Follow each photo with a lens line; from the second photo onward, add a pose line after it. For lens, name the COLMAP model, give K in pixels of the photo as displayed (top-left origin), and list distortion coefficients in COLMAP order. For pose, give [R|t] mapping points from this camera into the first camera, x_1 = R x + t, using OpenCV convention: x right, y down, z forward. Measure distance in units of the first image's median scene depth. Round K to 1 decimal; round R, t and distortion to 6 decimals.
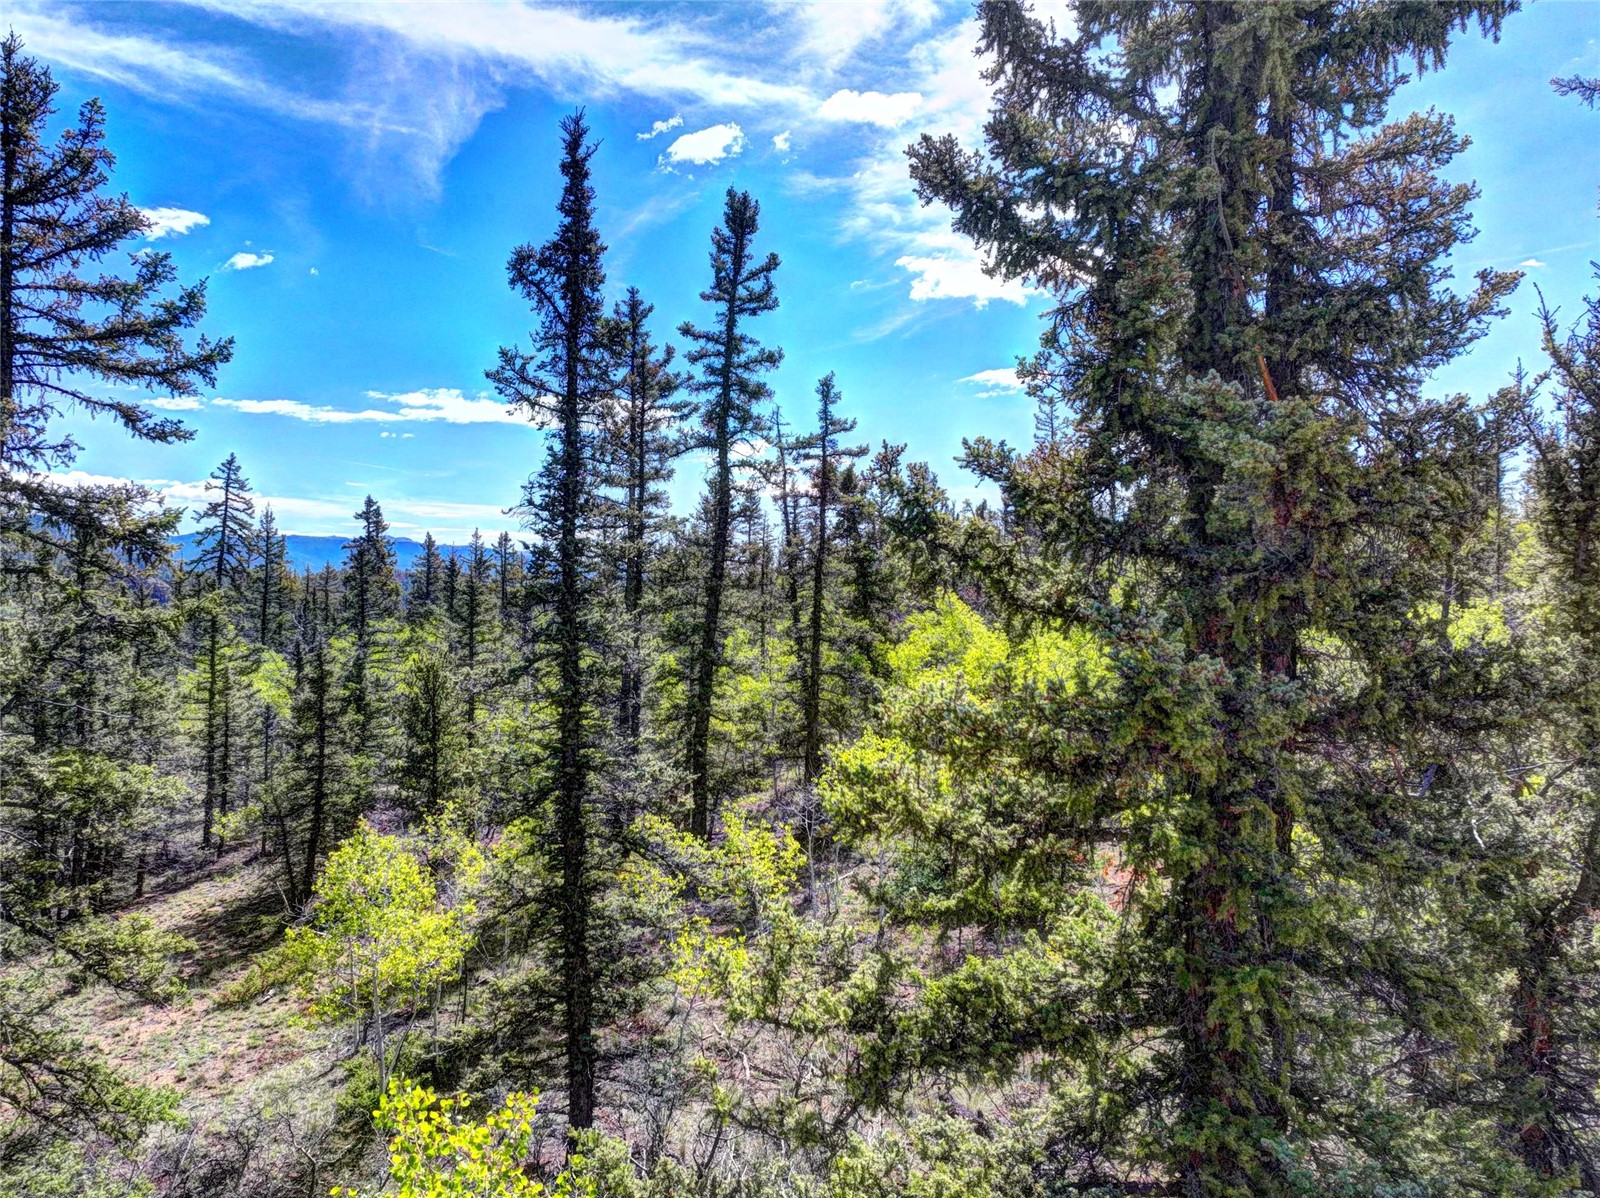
lens RADIAL K [[1129.1, 0, 792.4], [0, 1129.1, 590.0], [0, 0, 1]] dist [0.011416, 0.006692]
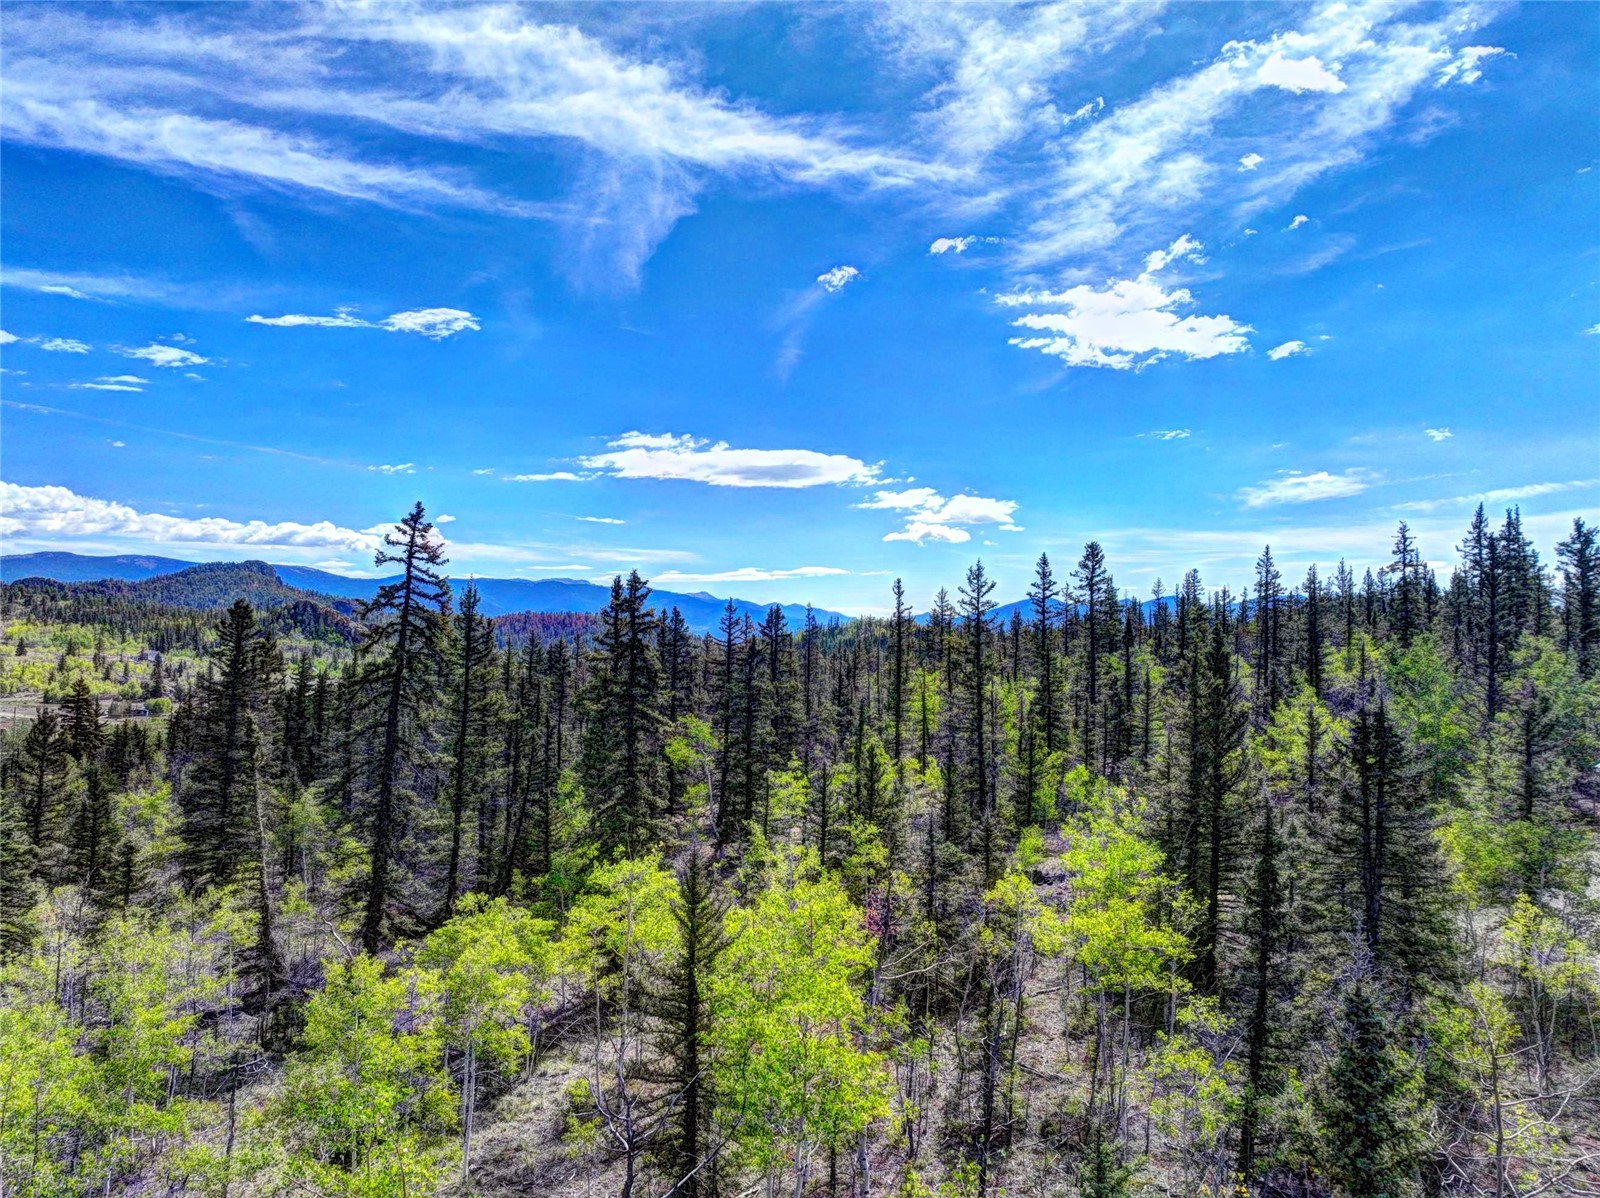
lens RADIAL K [[1129.1, 0, 799.3], [0, 1129.1, 587.6], [0, 0, 1]] dist [0.011416, 0.006692]
pose [[0.989527, -0.001350, -0.144343, -0.249196], [-0.006317, 0.998593, -0.052645, -0.054176], [0.144211, 0.053005, 0.988126, 0.524820]]
